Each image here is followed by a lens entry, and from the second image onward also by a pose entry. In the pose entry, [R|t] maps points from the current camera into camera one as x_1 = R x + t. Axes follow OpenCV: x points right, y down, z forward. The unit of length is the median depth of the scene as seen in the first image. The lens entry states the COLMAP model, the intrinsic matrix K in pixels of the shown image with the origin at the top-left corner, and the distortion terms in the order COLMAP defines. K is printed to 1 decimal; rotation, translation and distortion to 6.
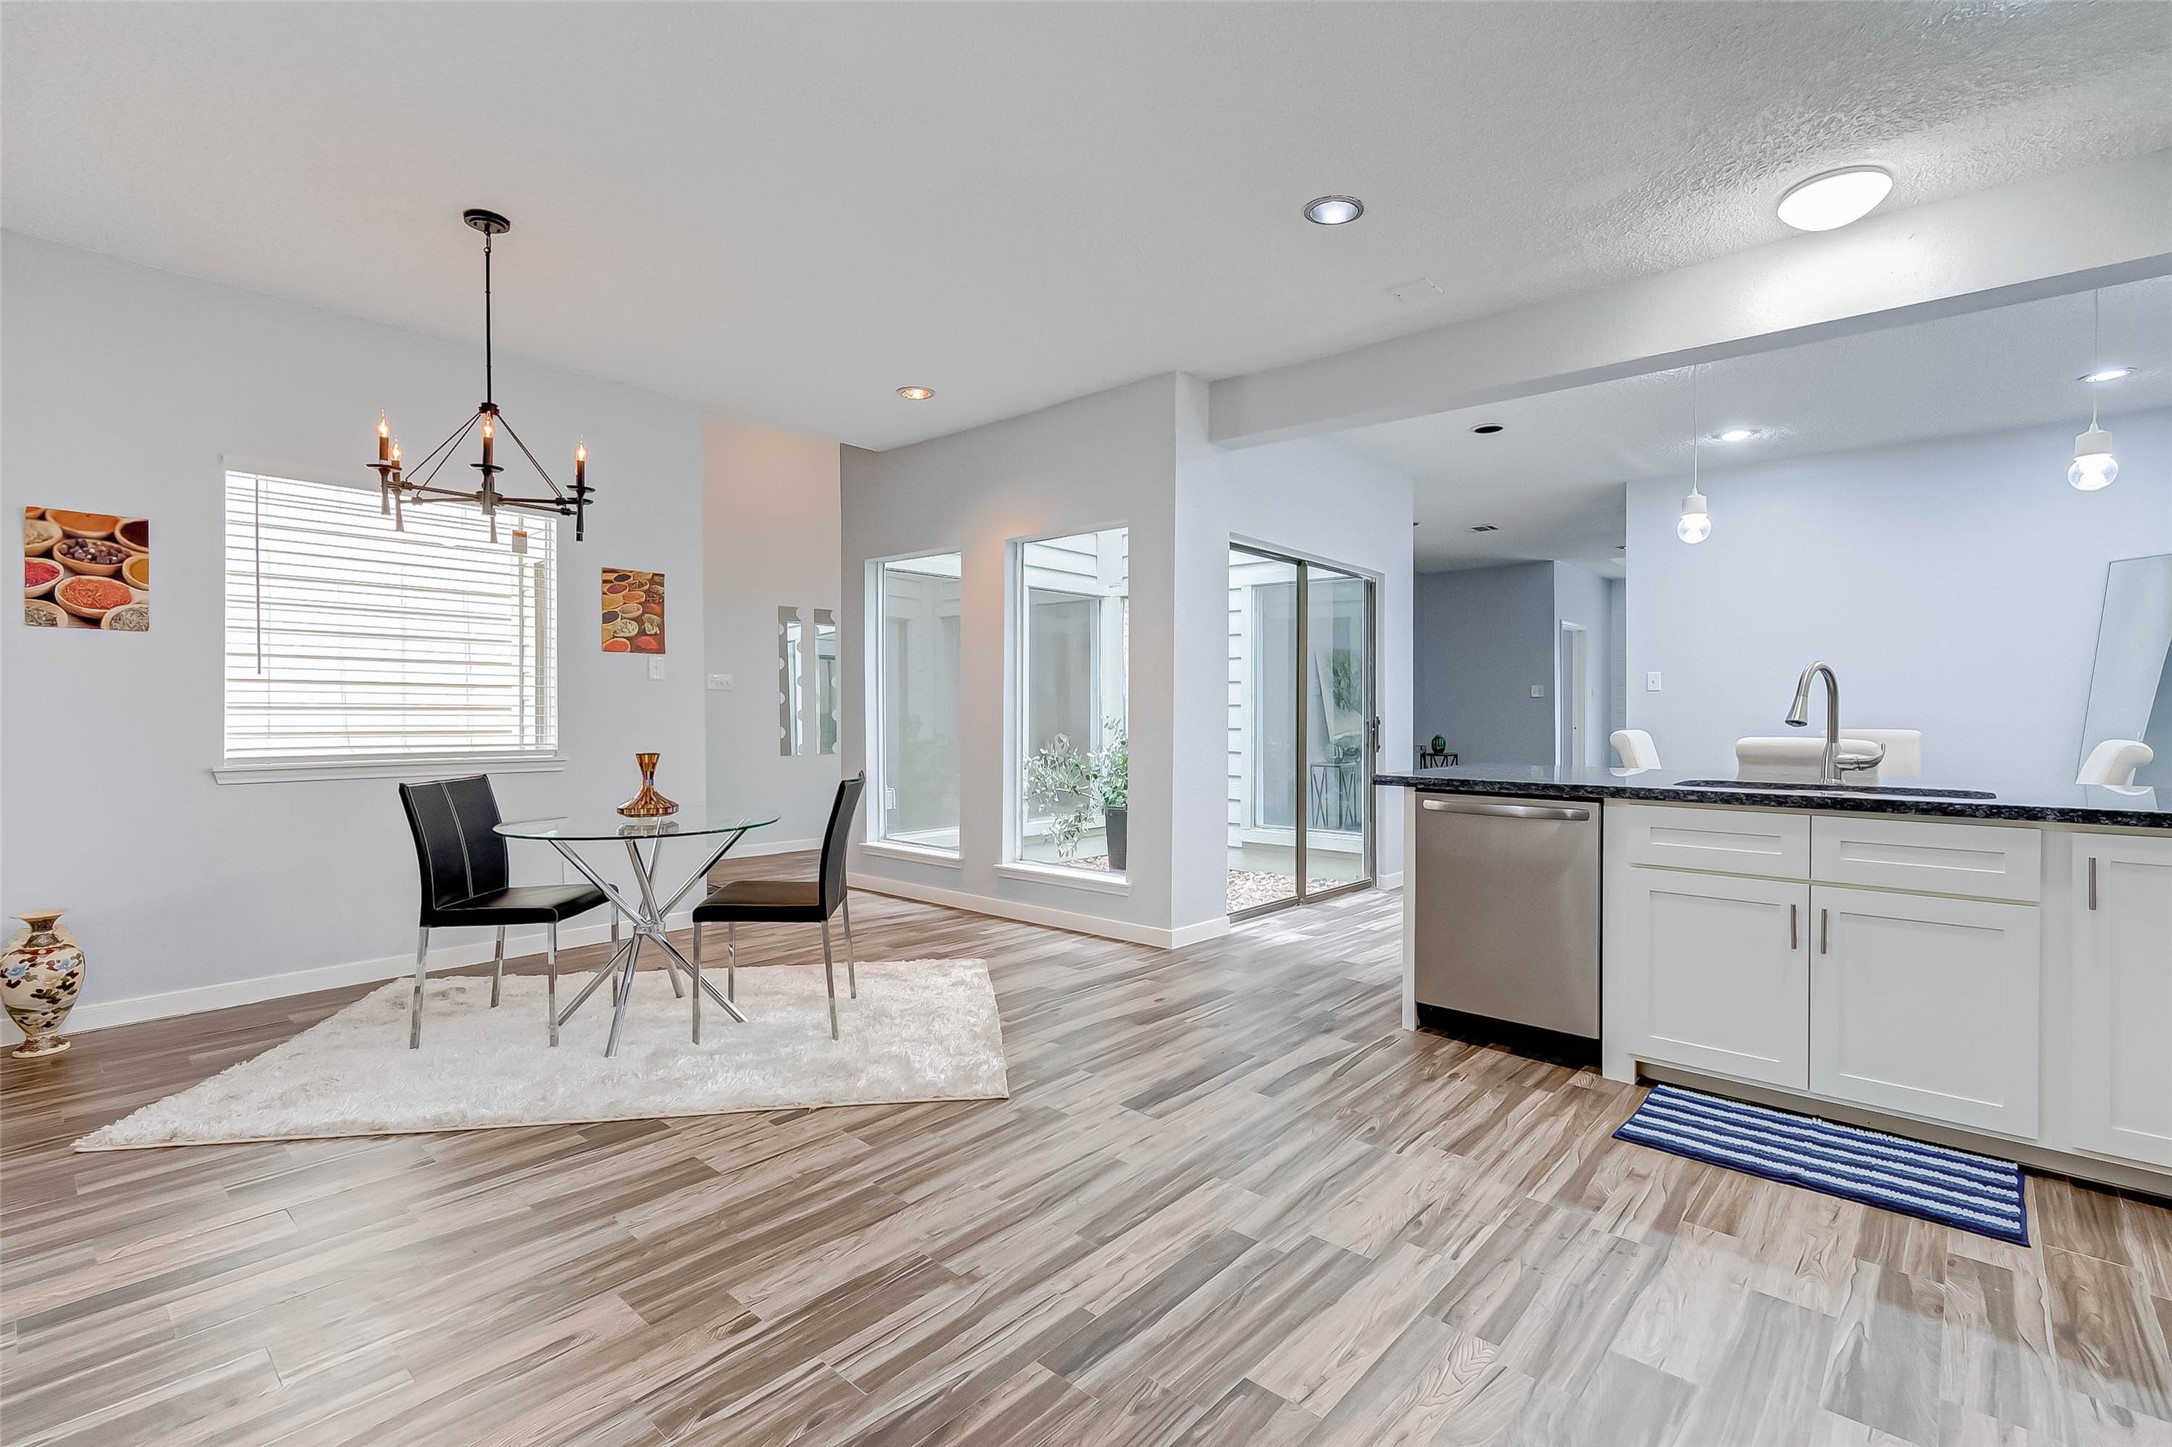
lens RADIAL K [[982.8, 0, 1076.8], [0, 982.8, 718.5], [0, 0, 1]] dist [0.000683, 0.000296]
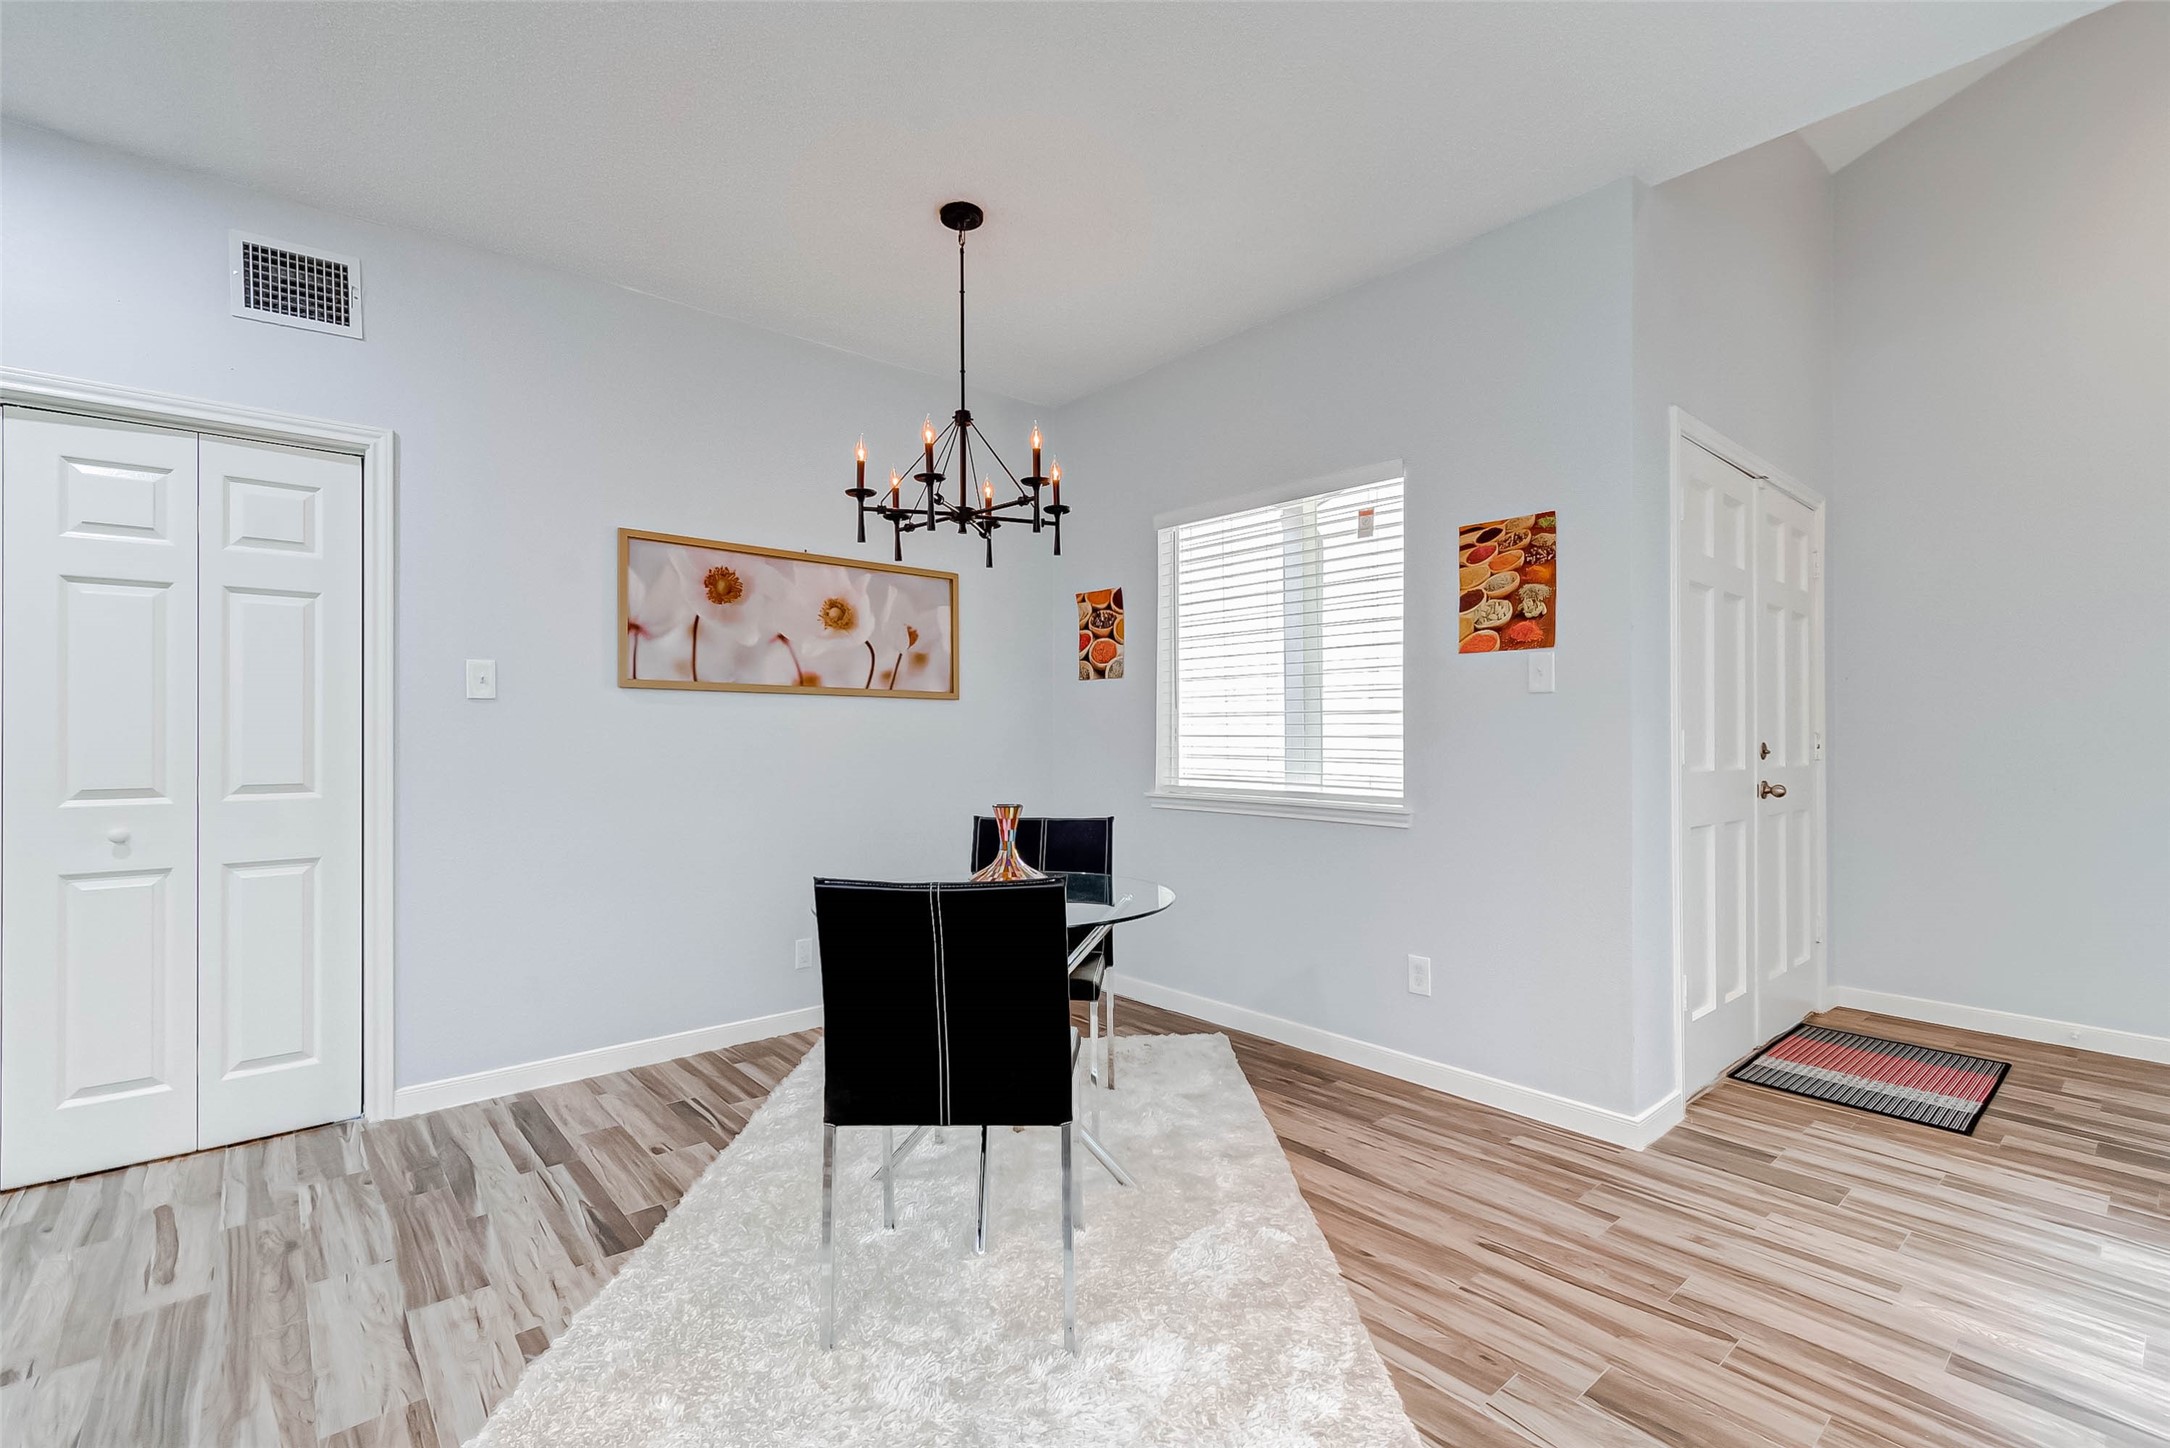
lens RADIAL K [[954.6, 0, 1083.7], [0, 954.6, 728.2], [0, 0, 1]] dist [-0.000741, -0.000033]
pose [[-0.113719, -0.008641, -0.993475, 0.244223], [-0.005003, 0.999954, -0.008125, -0.015059], [0.993500, 0.004046, -0.113757, 1.078221]]
